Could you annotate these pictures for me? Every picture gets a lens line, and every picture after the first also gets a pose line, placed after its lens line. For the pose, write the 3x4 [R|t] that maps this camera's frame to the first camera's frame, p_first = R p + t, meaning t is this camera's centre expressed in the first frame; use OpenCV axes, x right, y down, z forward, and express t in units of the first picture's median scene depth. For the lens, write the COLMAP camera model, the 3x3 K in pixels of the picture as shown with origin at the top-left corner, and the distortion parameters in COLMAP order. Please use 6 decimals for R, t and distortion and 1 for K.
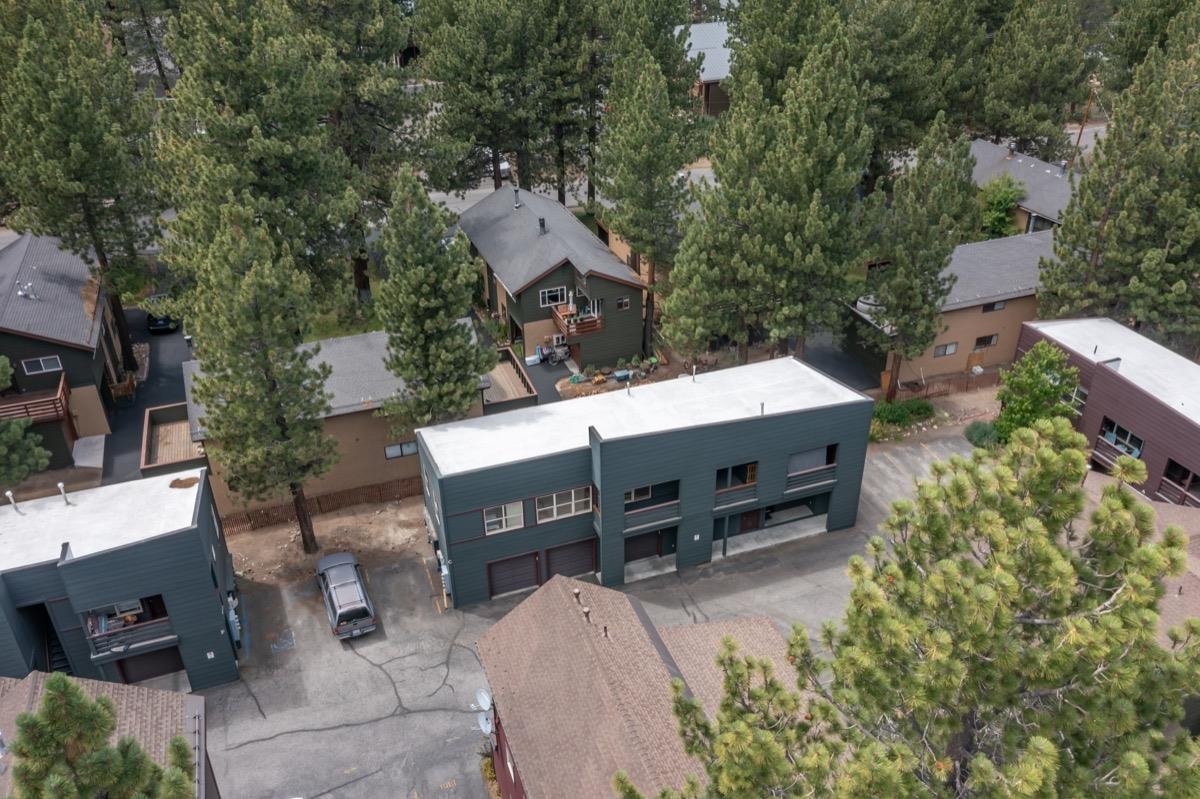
lens RADIAL K [[960.7, 0, 600.0], [0, 960.7, 399.5], [0, 0, 1]] dist [0.025633, 0.030144]
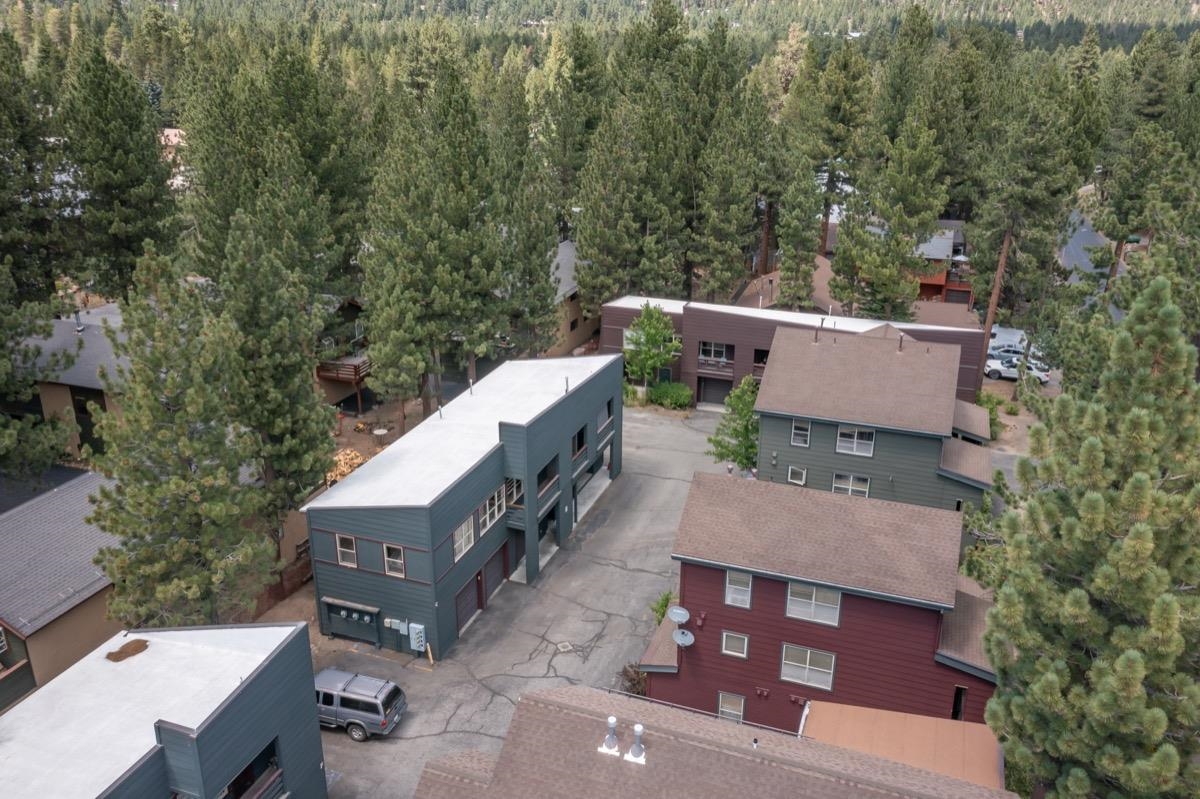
lens RADIAL K [[960.7, 0, 600.0], [0, 960.7, 399.5], [0, 0, 1]] dist [0.025633, 0.030144]
pose [[0.639916, -0.263042, 0.722022, -0.588413], [0.379805, 0.925066, 0.000399, 0.039459], [-0.668023, 0.273972, 0.691870, 0.172617]]
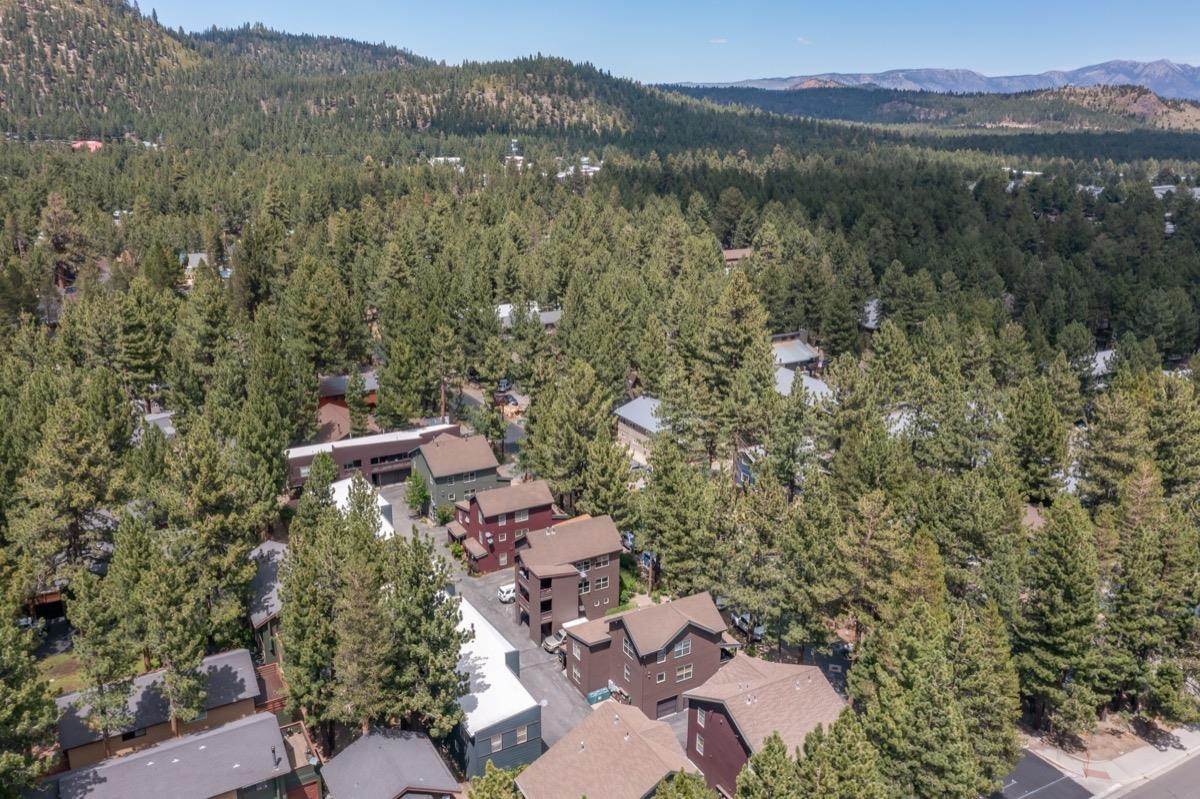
lens RADIAL K [[950.9, 0, 600.0], [0, 950.9, 399.5], [0, 0, 1]] dist [0.042055, -0.007315]
pose [[-0.168587, -0.279330, 0.945280, -2.240921], [0.494422, 0.805671, 0.326254, -0.685857], [-0.852716, 0.522369, 0.002281, 0.255343]]
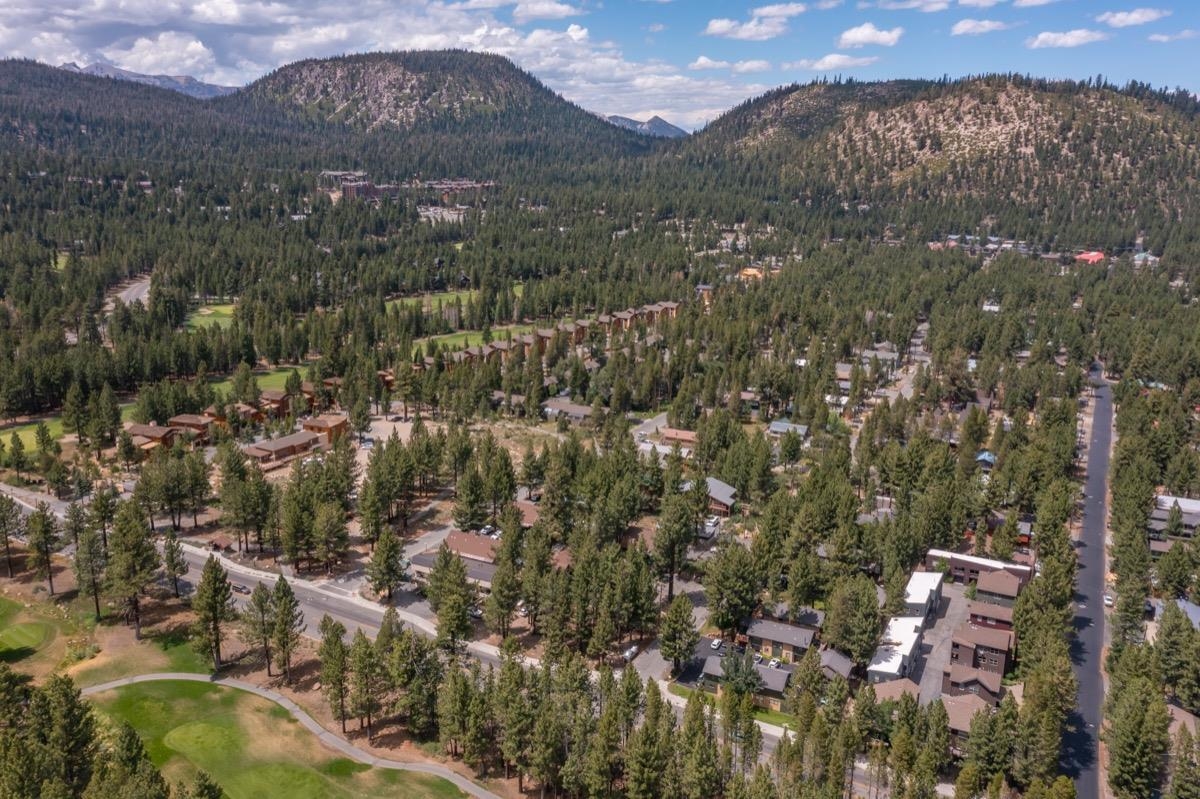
lens RADIAL K [[956.2, 0, 600.0], [0, 956.2, 399.5], [0, 0, 1]] dist [0.013915, 0.074911]
pose [[0.738543, -0.151019, 0.657075, -4.356414], [0.330459, 0.930578, -0.157551, -0.665245], [-0.587666, 0.333494, 0.737177, -2.109033]]
